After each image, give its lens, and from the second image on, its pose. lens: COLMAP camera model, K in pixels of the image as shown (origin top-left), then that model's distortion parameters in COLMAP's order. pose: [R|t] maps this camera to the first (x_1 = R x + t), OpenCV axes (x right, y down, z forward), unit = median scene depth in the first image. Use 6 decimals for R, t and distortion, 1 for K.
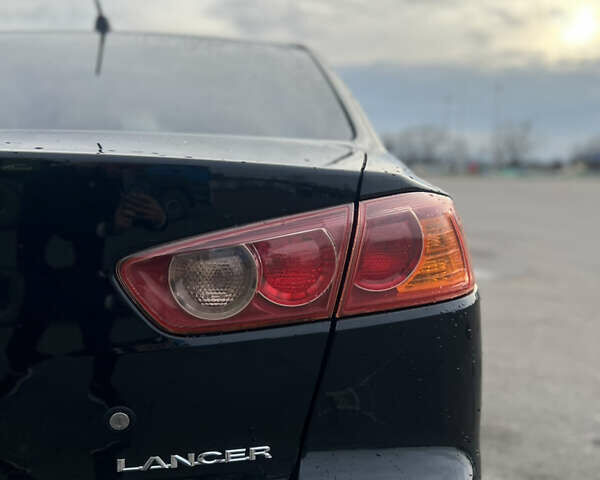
lens RADIAL K [[604.9, 0, 296.2], [0, 604.9, 237.8], [0, 0, 1]] dist [0.013473, 0.000000]
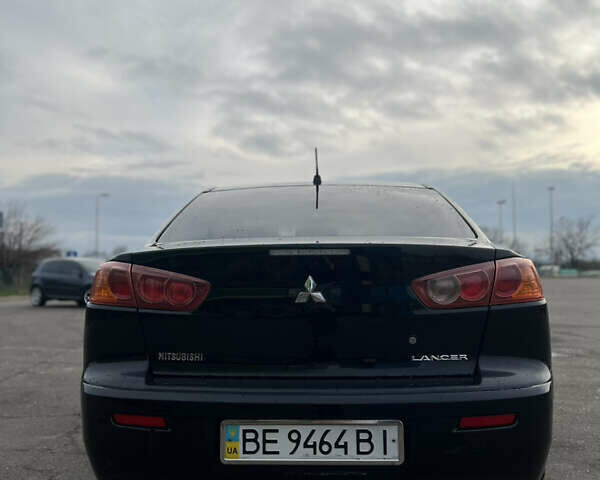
lens RADIAL K [[604.9, 0, 299.7], [0, 604.9, 239.1], [0, 0, 1]] dist [0.013473, 0.000000]
pose [[0.996014, -0.022379, -0.086342, -0.514356], [0.006649, 0.983948, -0.178333, 0.312744], [0.088947, 0.177048, 0.980175, -1.661349]]
